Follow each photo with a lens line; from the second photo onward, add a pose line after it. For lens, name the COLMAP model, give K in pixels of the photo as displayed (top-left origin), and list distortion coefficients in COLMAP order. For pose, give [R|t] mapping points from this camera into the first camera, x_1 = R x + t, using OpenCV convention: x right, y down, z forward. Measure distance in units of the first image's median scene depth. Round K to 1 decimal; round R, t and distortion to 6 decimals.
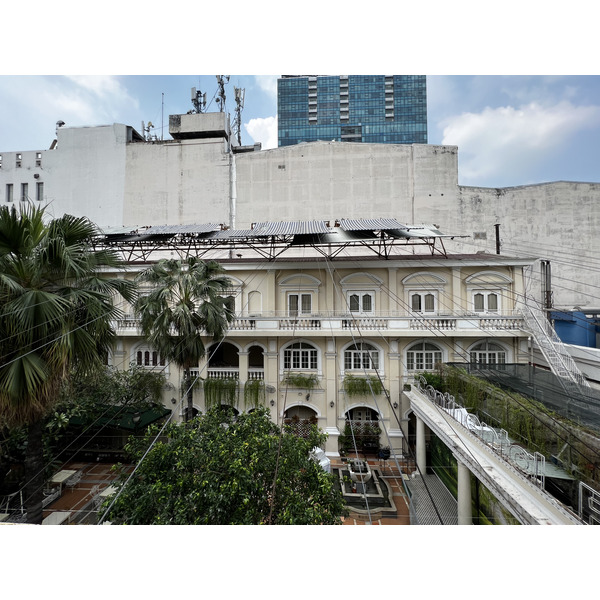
lens RADIAL K [[246.9, 0, 297.3], [0, 246.9, 298.9], [0, 0, 1]] dist [0.000089, -0.000103]
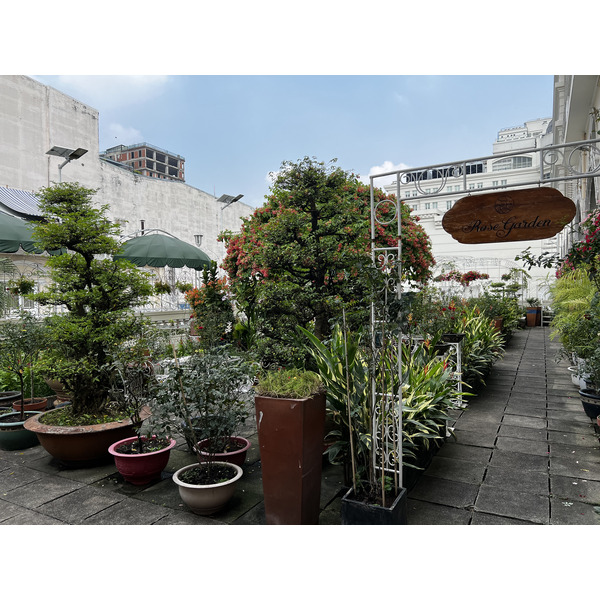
lens RADIAL K [[456.3, 0, 300.4], [0, 456.3, 298.9], [0, 0, 1]] dist [0.035289, -0.040581]
pose [[0.425216, -0.007409, 0.905062, -0.482581], [-0.005821, 0.999923, 0.010920, -0.001579], [-0.905073, -0.009912, 0.425140, -0.295562]]
